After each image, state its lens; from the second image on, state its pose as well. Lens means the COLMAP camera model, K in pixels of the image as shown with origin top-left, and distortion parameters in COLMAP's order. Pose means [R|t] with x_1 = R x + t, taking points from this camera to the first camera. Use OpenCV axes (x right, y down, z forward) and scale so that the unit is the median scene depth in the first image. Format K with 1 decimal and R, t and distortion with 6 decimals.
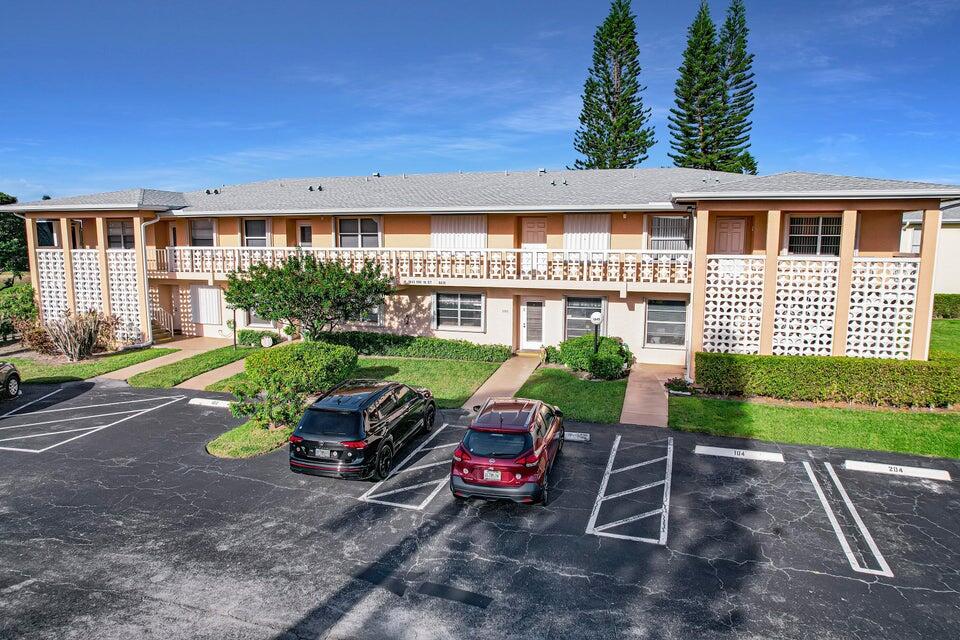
lens RADIAL K [[622.3, 0, 480.0], [0, 622.3, 320.0], [0, 0, 1]] dist [-0.082770, 0.074301]
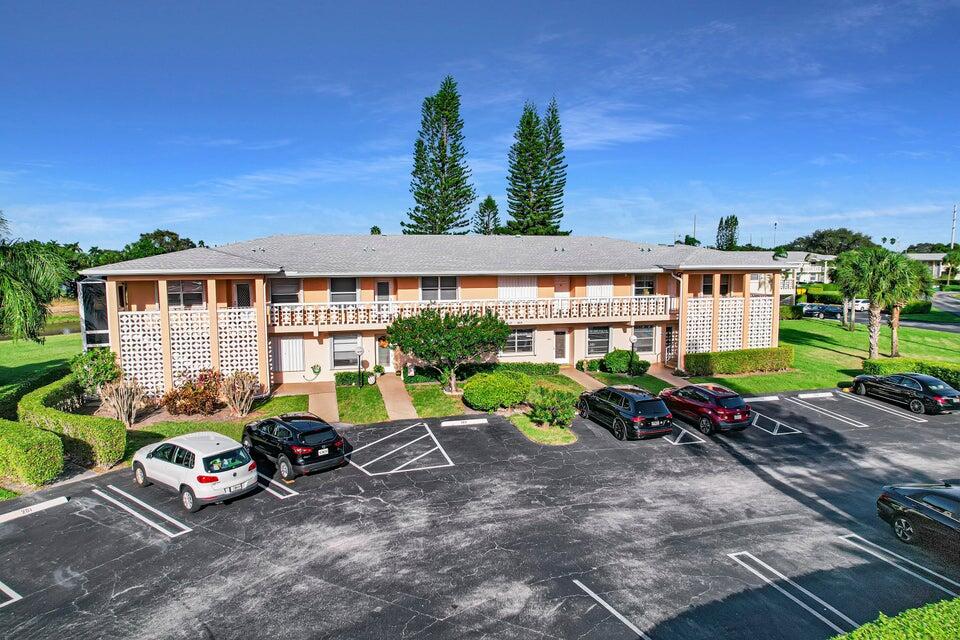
lens RADIAL K [[611.9, 0, 482.4], [0, 611.9, 308.9], [0, 0, 1]] dist [-0.080676, 0.071486]
pose [[0.852459, -0.052369, 0.520165, -0.843808], [0.075160, 0.996911, -0.022807, -0.064848], [-0.517364, 0.058537, 0.853761, -0.158952]]
